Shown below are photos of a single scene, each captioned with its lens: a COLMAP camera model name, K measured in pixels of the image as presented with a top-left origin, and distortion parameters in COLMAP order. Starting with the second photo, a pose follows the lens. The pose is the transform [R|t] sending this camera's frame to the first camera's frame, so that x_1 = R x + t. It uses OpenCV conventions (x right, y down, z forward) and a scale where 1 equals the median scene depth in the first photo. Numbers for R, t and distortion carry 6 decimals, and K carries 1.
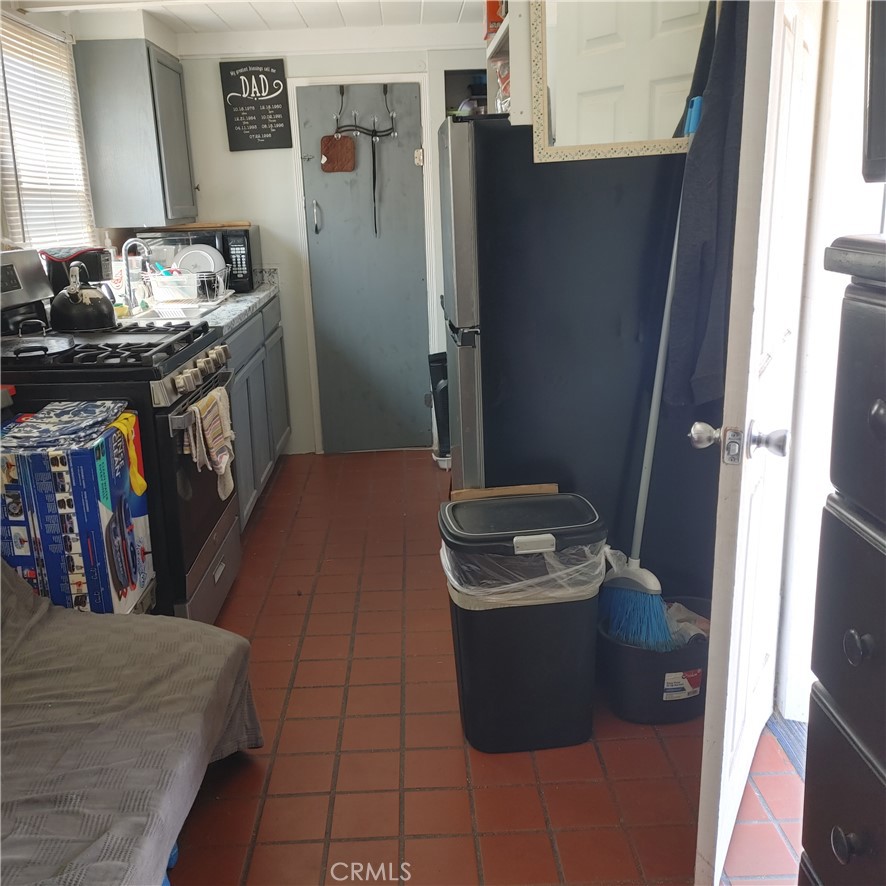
lens RADIAL K [[919.4, 0, 442.2], [0, 919.4, 428.5], [0, 0, 1]] dist [0.046002, -0.052981]
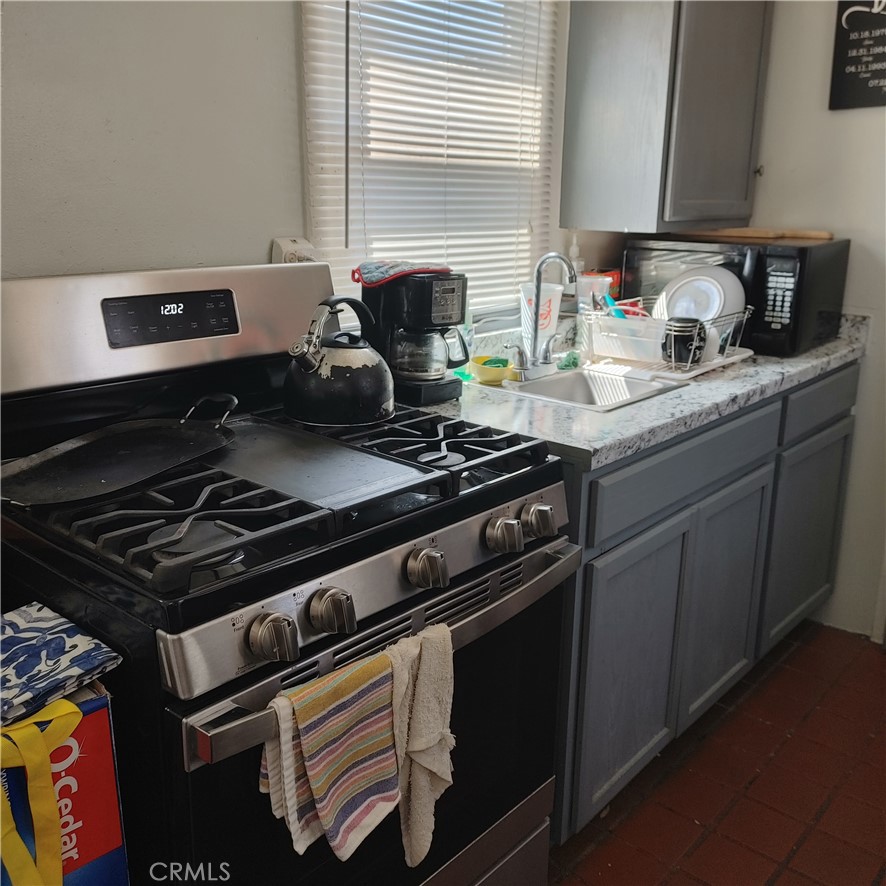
lens RADIAL K [[919.4, 0, 442.2], [0, 919.4, 428.5], [0, 0, 1]] dist [0.046002, -0.052981]
pose [[0.735545, 0.215124, -0.642414, 0.010790], [-0.204417, 0.974524, 0.092286, -0.114929], [0.645901, 0.063440, 0.760781, 0.436509]]
